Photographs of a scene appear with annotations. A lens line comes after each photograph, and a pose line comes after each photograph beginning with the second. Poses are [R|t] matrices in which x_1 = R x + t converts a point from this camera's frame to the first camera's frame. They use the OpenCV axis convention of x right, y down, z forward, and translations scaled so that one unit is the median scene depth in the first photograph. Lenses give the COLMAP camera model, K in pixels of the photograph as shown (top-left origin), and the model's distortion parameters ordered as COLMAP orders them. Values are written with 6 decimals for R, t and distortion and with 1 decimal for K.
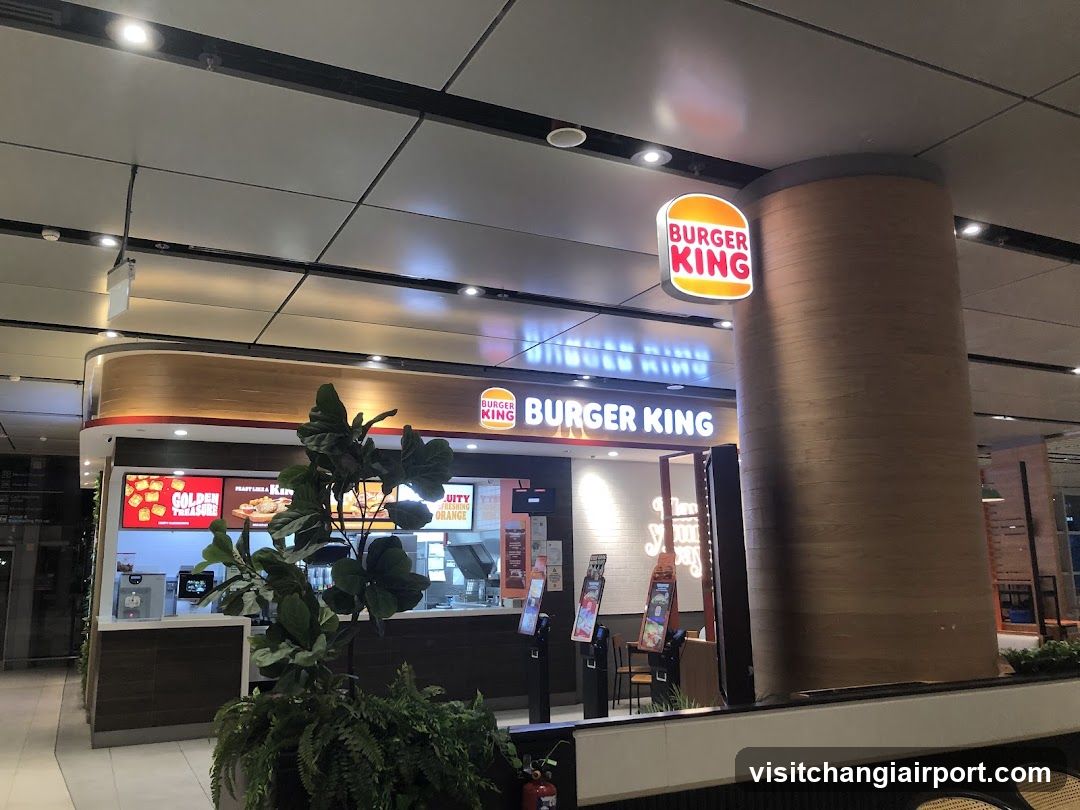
lens RADIAL K [[894.5, 0, 535.1], [0, 894.5, 411.6], [0, 0, 1]] dist [0.059474, -0.020696]
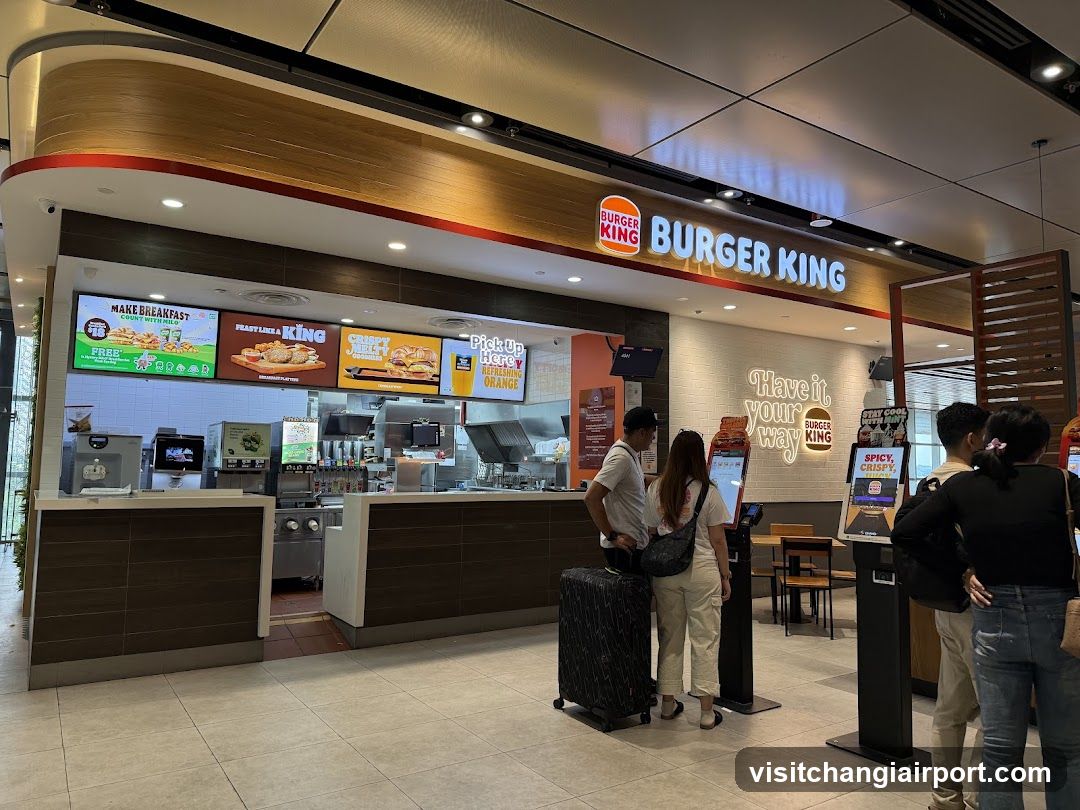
lens RADIAL K [[756.7, 0, 546.9], [0, 756.7, 407.9], [0, 0, 1]] dist [0.051093, -0.037057]
pose [[0.990548, 0.035988, 0.132358, -0.168276], [-0.048024, 0.994883, 0.088895, 0.088172], [-0.128481, -0.094411, 0.987208, 0.358943]]
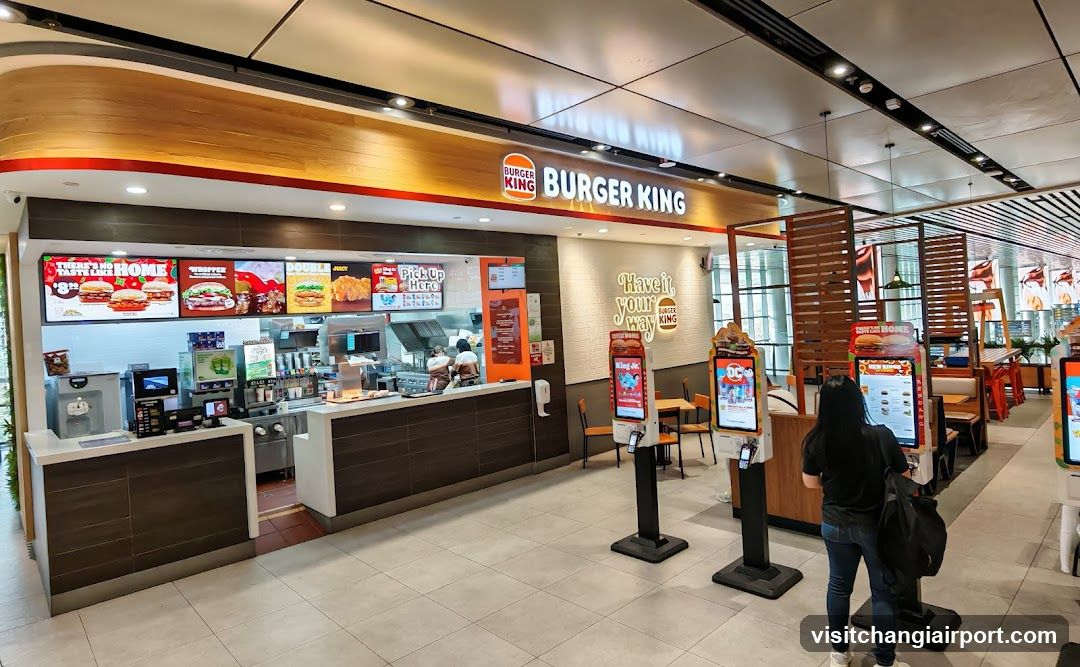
lens RADIAL K [[595.0, 0, 541.4], [0, 595.0, 324.2], [0, 0, 1]] dist [-0.005696, 0.010227]
pose [[0.955212, -0.046789, 0.292200, -0.193504], [-0.003552, 0.985537, 0.169422, 0.039250], [-0.295901, -0.162872, 0.941231, 0.376886]]
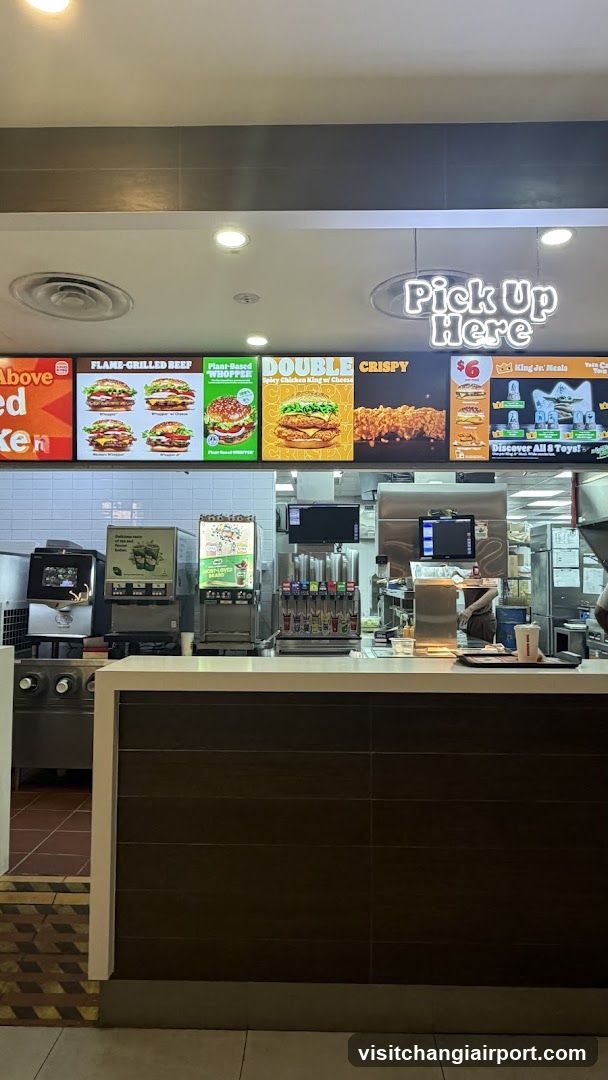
lens RADIAL K [[690.7, 0, 294.9], [0, 690.7, 546.3], [0, 0, 1]] dist [-0.001500, -0.000089]
pose [[0.880384, -0.008604, -0.474184, -0.070032], [0.064793, 0.992643, 0.102285, 0.151432], [0.469816, -0.120773, 0.874464, 0.757903]]
